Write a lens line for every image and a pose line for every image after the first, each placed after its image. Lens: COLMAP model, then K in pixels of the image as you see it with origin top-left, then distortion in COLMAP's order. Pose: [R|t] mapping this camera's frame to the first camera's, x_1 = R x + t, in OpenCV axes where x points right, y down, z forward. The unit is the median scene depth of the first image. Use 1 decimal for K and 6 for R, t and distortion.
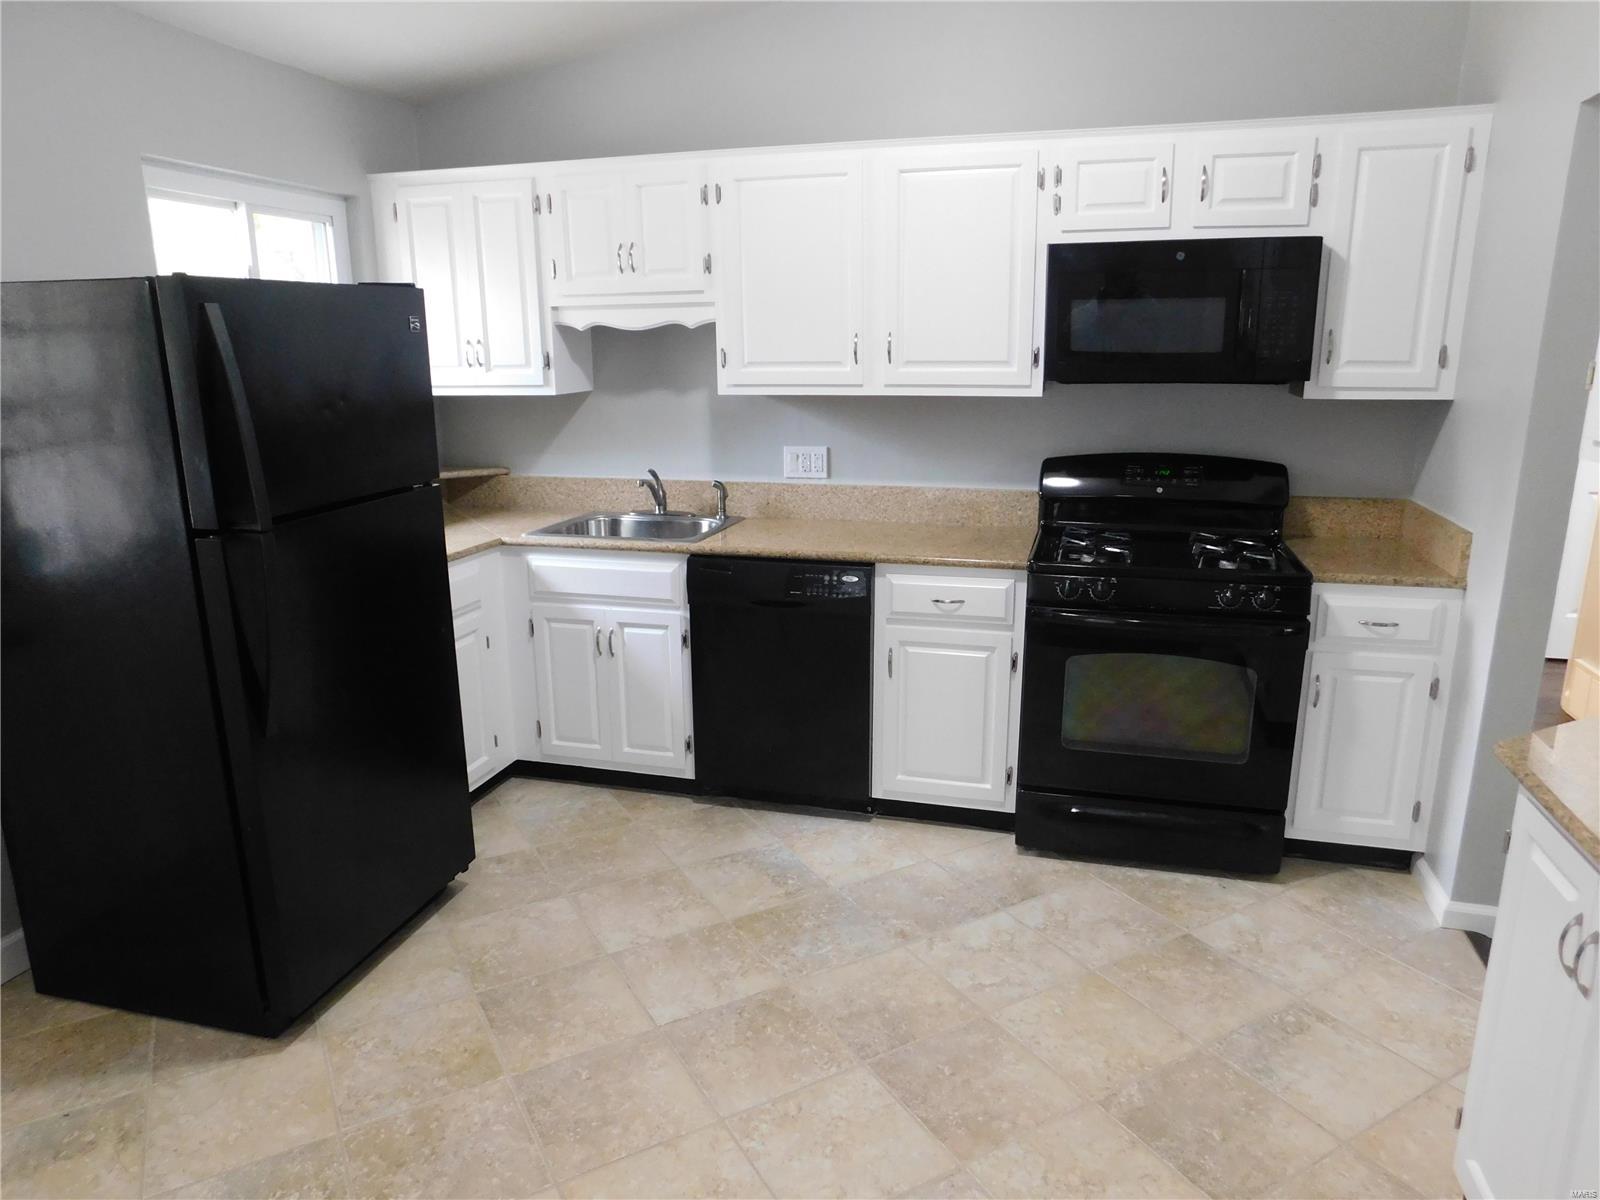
lens RADIAL K [[1053.4, 0, 797.5], [0, 1053.4, 601.0], [0, 0, 1]] dist [-0.062336, 0.049831]
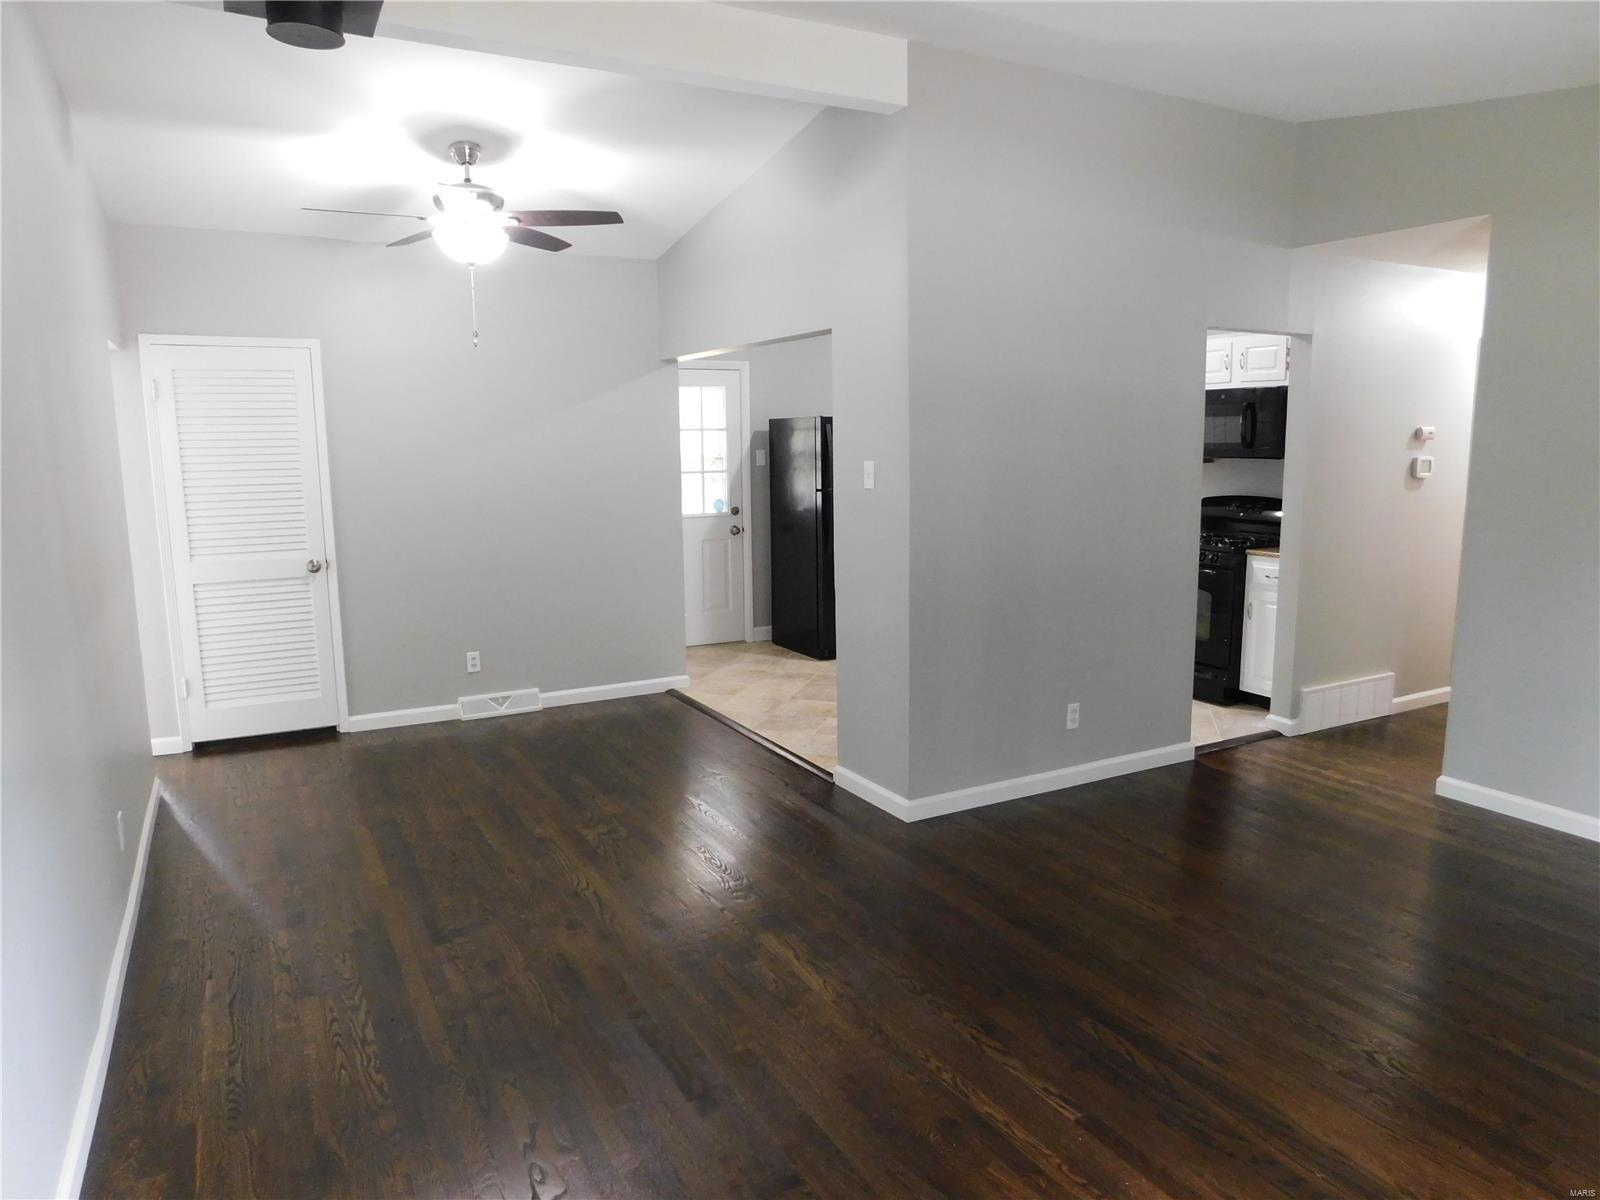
lens RADIAL K [[1053.4, 0, 800.8], [0, 1053.4, 606.6], [0, 0, 1]] dist [-0.062336, 0.049831]
pose [[0.697507, 0.119455, -0.706551, 1.272241], [-0.172359, 0.985027, -0.003617, 0.226485], [0.695540, 0.124304, 0.707652, -0.977133]]
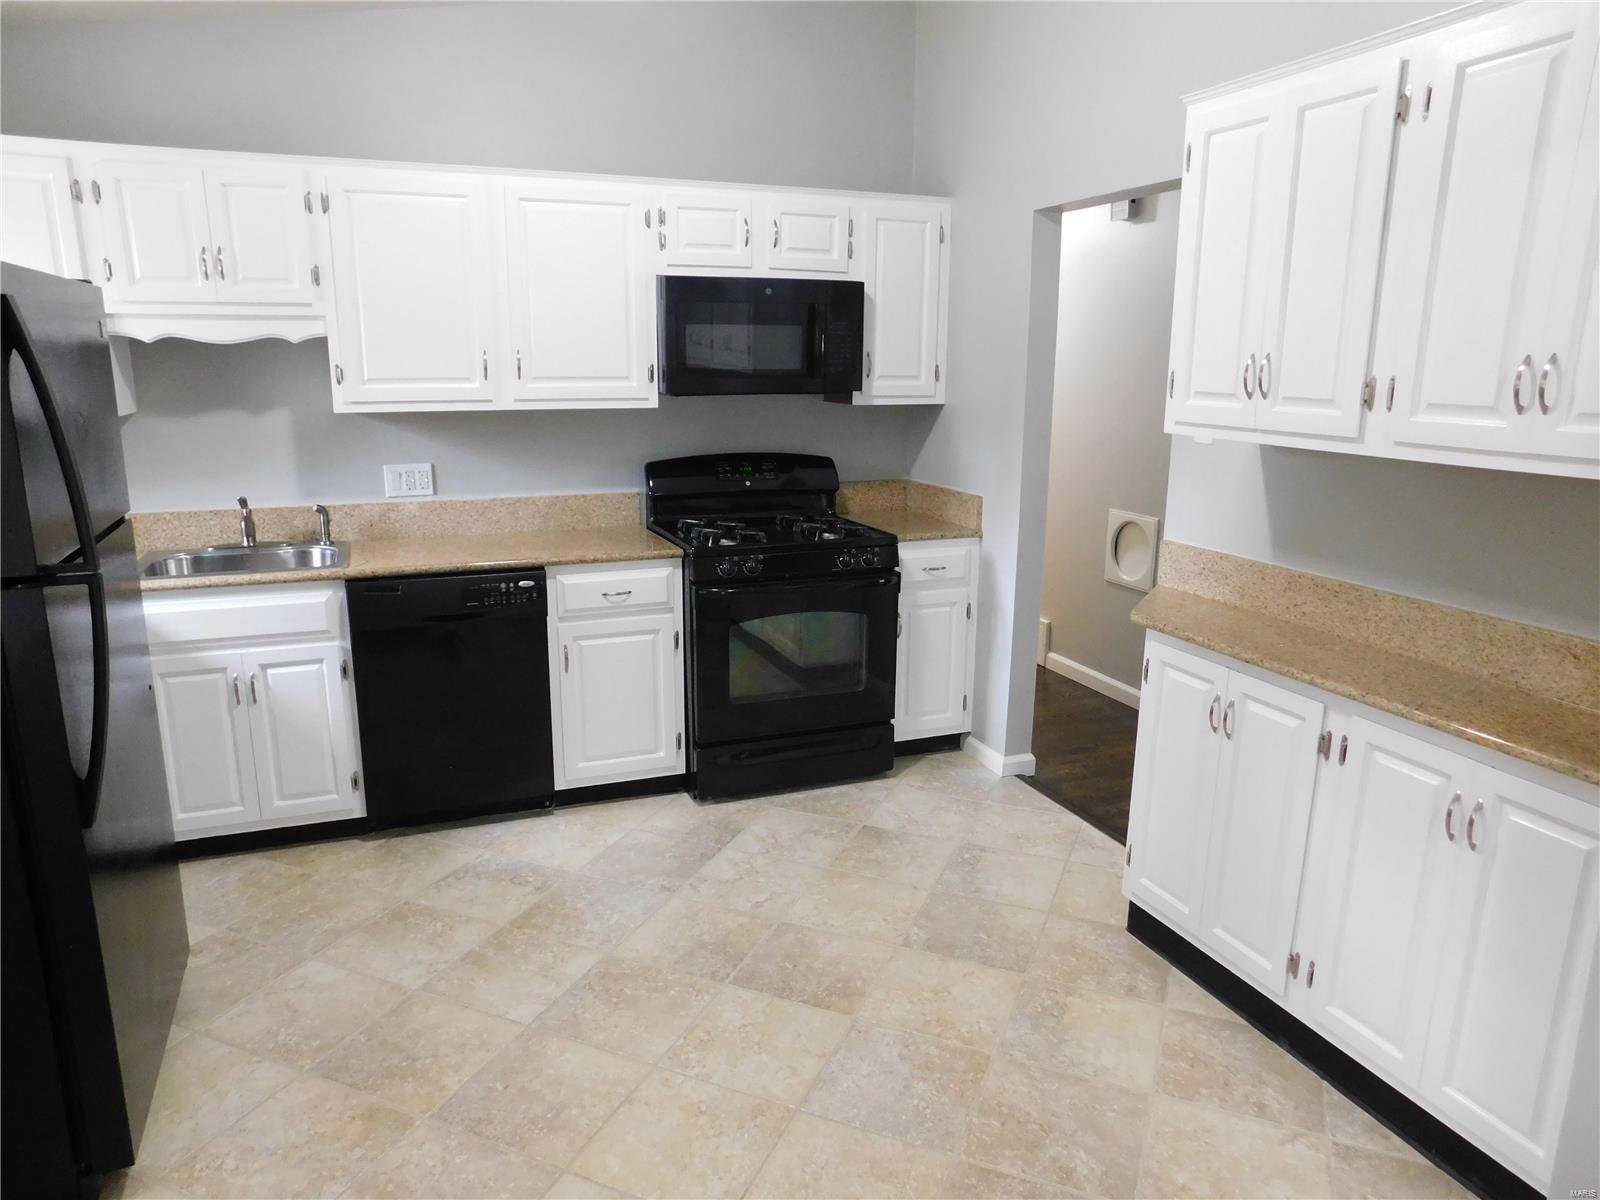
lens RADIAL K [[1053.4, 0, 792.5], [0, 1053.4, 601.5], [0, 0, 1]] dist [-0.062336, 0.049831]
pose [[0.796163, -0.120752, 0.592910, -0.384583], [0.131839, 0.990961, 0.024785, 0.005705], [-0.590544, 0.058435, 0.804887, 0.004151]]
